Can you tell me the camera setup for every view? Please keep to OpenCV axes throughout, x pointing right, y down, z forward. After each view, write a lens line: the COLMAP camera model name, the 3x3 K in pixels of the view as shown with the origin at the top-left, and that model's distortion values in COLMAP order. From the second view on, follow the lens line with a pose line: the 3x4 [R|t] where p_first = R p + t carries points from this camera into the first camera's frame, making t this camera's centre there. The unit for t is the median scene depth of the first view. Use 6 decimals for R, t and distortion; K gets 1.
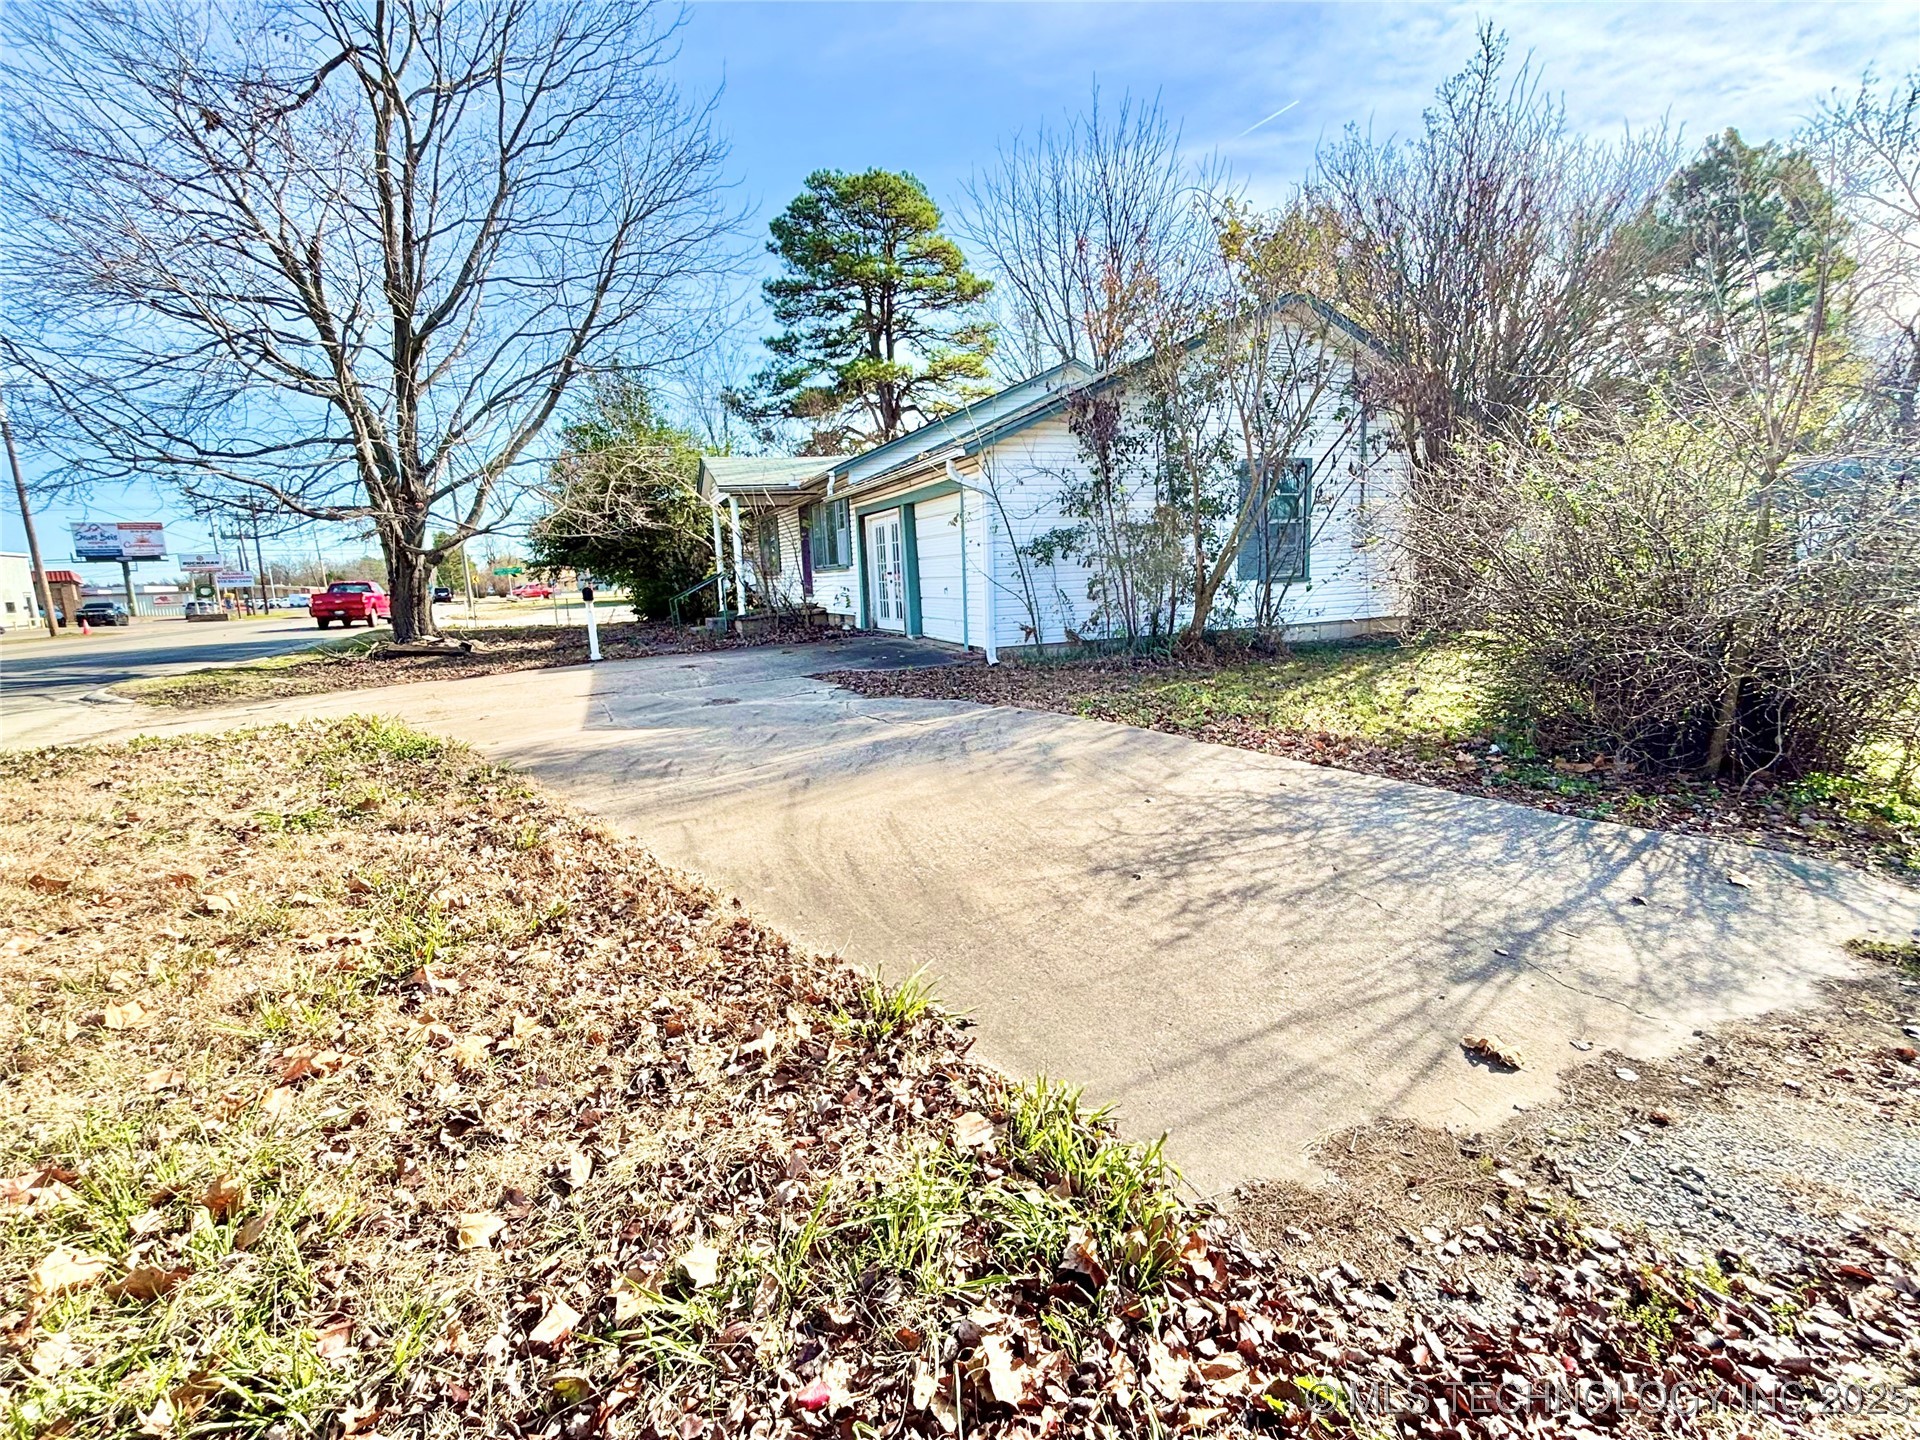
lens RADIAL K [[884.7, 0, 953.7], [0, 884.7, 709.7], [0, 0, 1]] dist [0.011780, 0.001000]
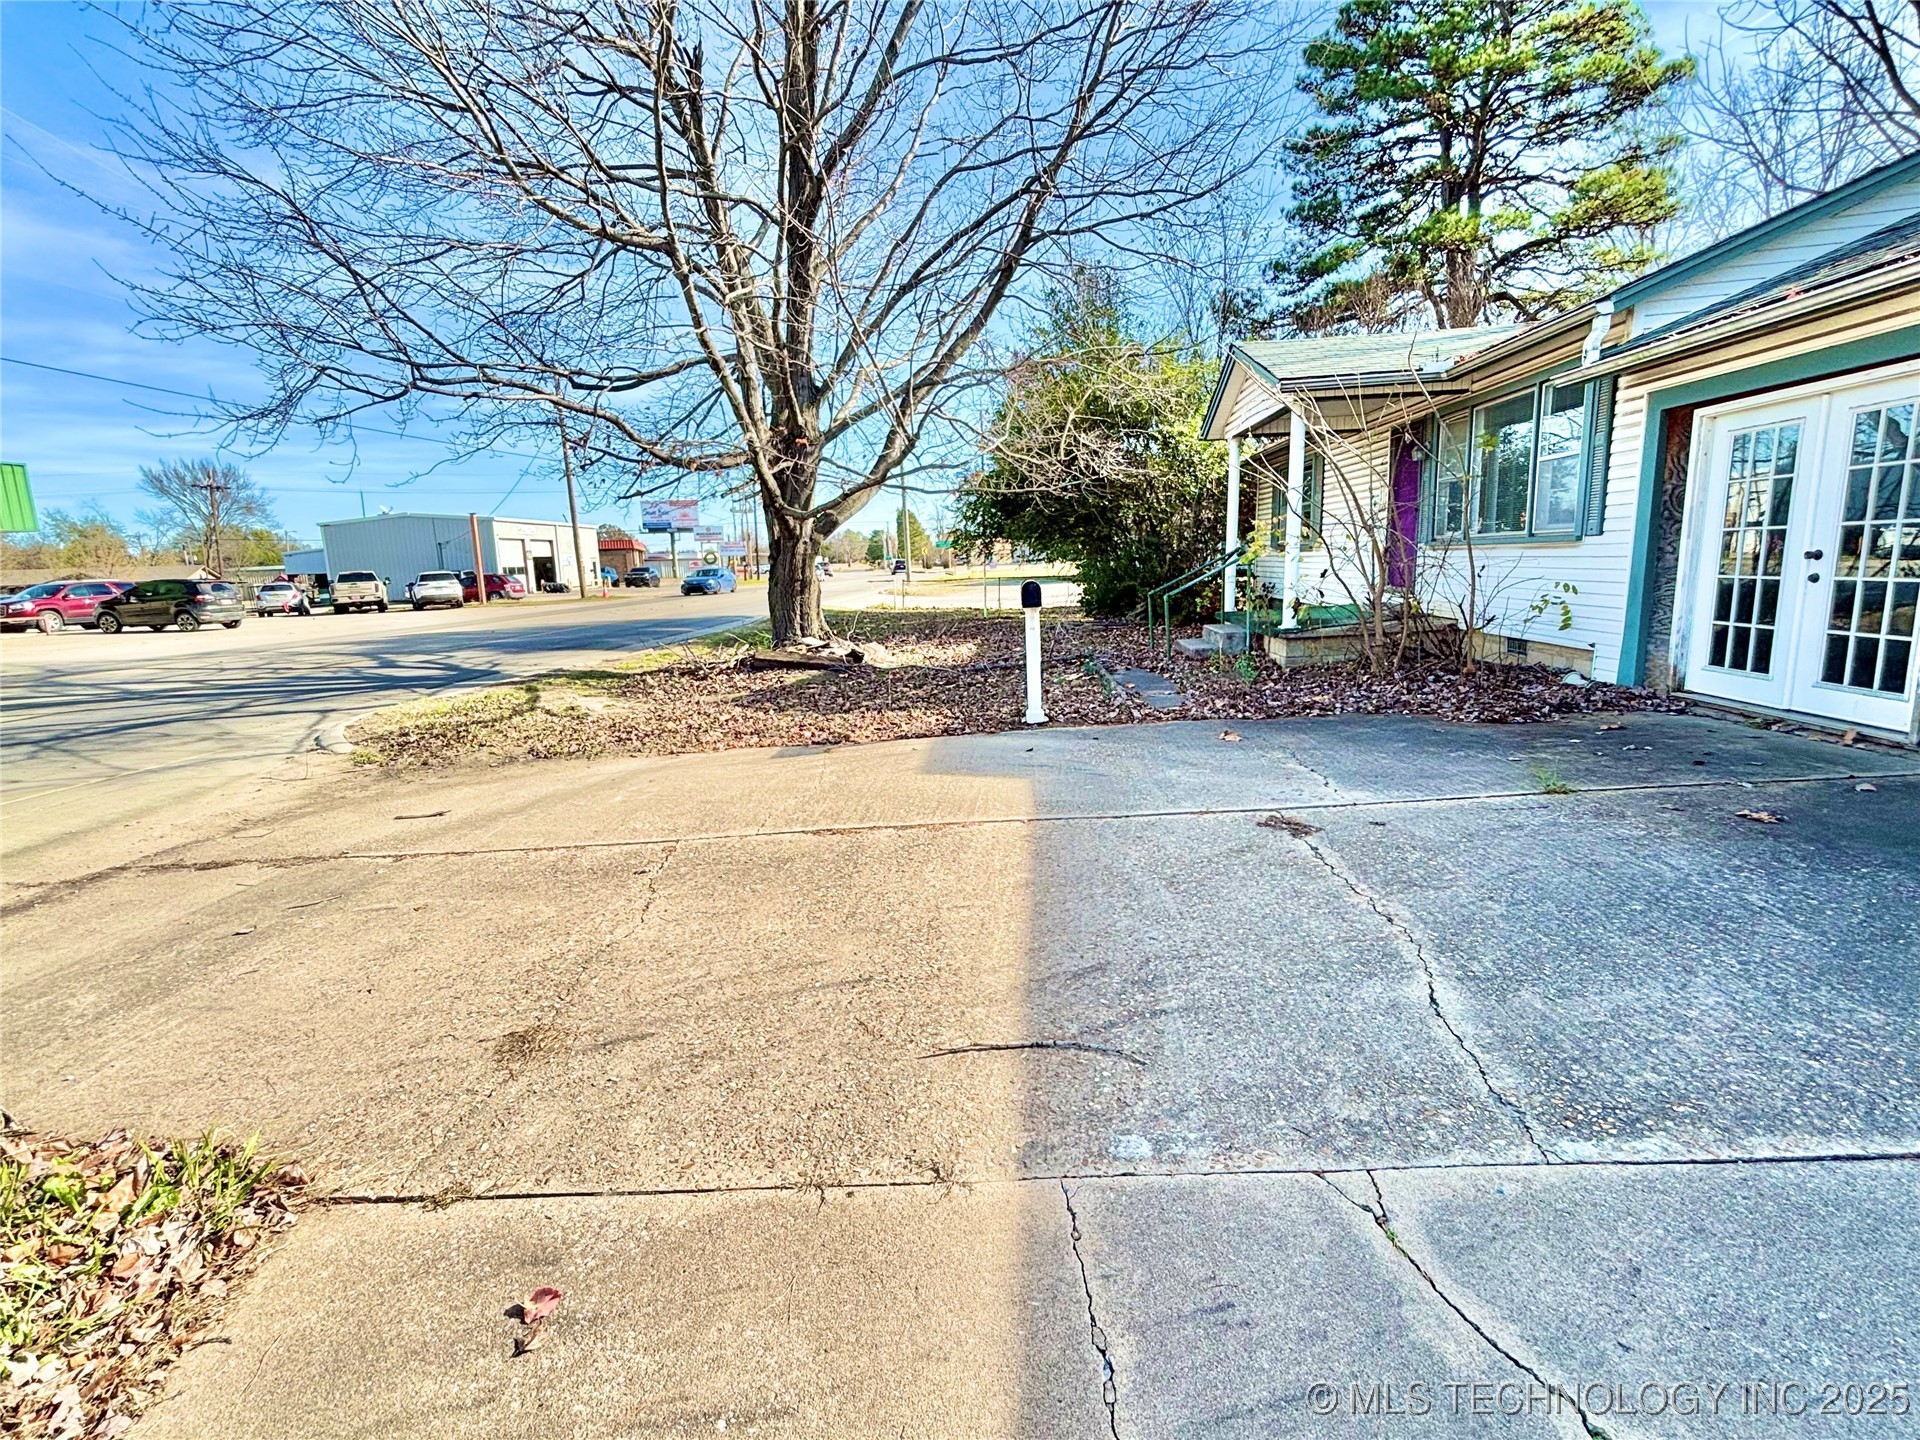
lens RADIAL K [[884.7, 0, 965.5], [0, 884.7, 716.2], [0, 0, 1]] dist [0.011780, 0.001000]
pose [[0.900253, 0.090490, -0.425860, -0.165874], [-0.074109, 0.995737, 0.054919, -0.062999], [0.429014, -0.017881, 0.903121, 0.388943]]
